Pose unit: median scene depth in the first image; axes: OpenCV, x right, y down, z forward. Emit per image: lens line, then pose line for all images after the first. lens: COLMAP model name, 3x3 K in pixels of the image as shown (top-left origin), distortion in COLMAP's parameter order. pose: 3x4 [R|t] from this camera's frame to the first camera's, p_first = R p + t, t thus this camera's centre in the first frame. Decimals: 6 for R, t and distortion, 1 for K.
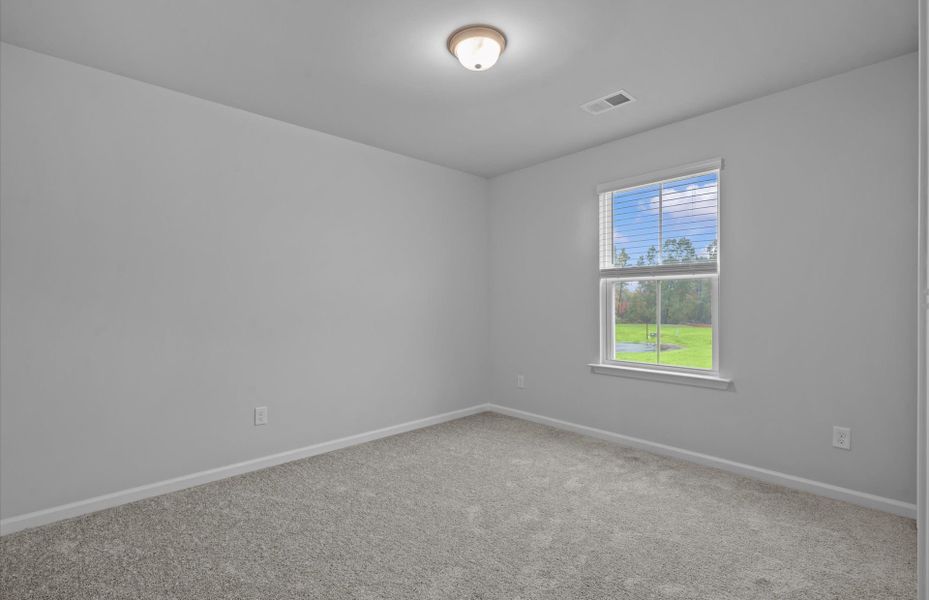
lens RADIAL K [[422.5, 0, 464.5], [0, 422.5, 300.0], [0, 0, 1]] dist [0.000393, 0.000047]
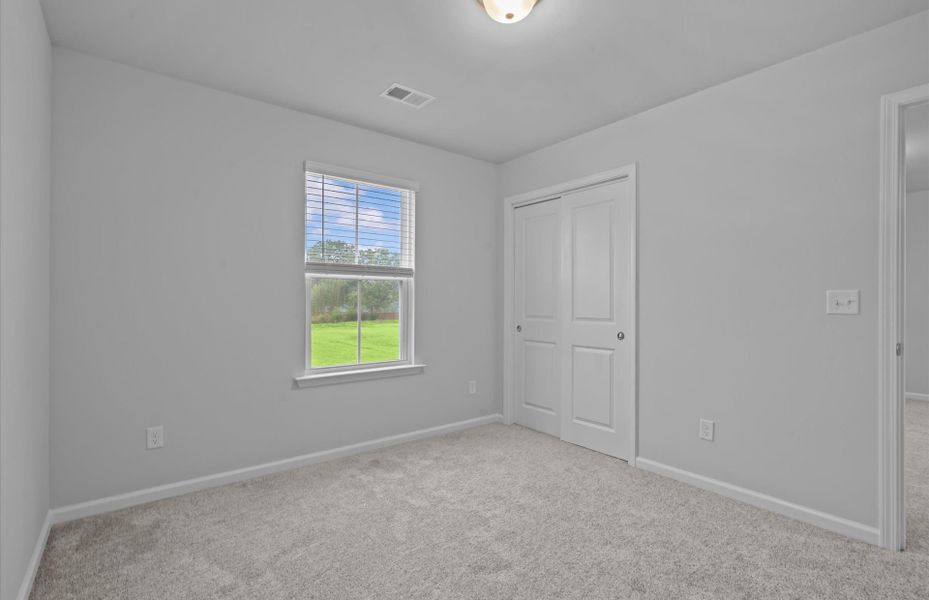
lens RADIAL K [[439.1, 0, 464.8], [0, 439.1, 302.9], [0, 0, 1]] dist [0.041083, -0.000430]
pose [[0.102067, 0.003711, 0.994771, -0.580394], [-0.002277, 0.999991, -0.003497, 0.011515], [-0.994775, -0.001909, 0.102074, 0.671291]]
